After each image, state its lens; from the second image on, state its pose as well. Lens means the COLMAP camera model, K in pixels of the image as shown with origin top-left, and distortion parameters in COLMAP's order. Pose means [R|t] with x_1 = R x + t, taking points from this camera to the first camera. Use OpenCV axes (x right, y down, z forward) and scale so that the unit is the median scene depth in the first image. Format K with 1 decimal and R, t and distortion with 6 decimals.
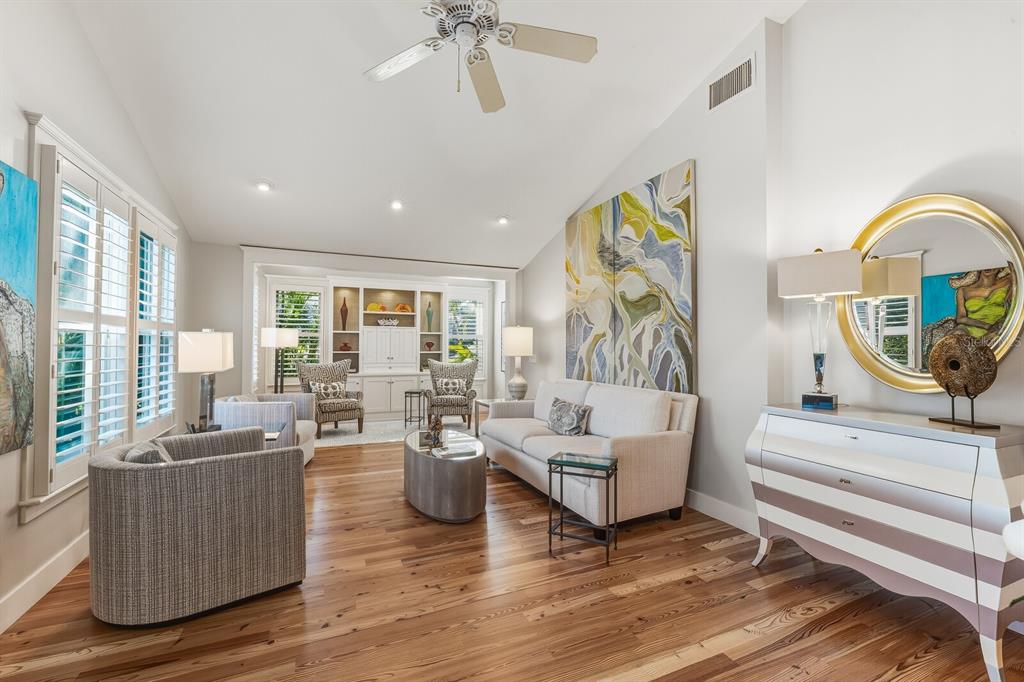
lens RADIAL K [[430.0, 0, 513.1], [0, 430.0, 345.9], [0, 0, 1]] dist [-0.001616, -0.000664]
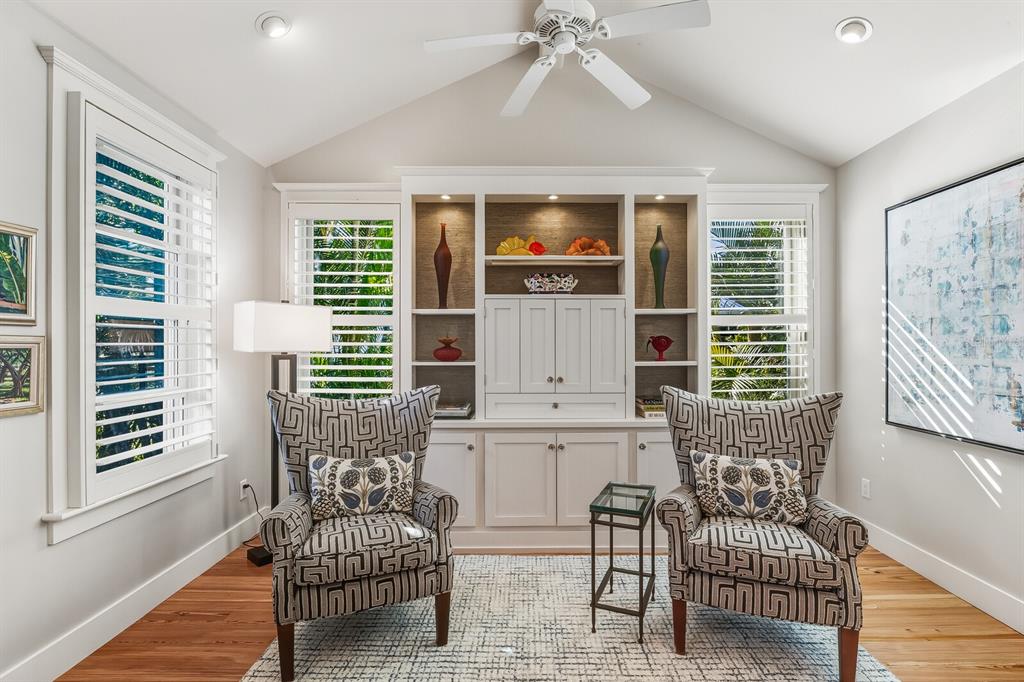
lens RADIAL K [[522.6, 0, 512.0], [0, 522.6, 341.0], [0, 0, 1]] dist [0.000081, 0.000032]
pose [[0.911482, -0.009953, -0.411220, -0.135263], [0.006846, 0.999936, -0.009026, -0.001080], [0.411284, 0.005412, 0.911491, 0.579889]]
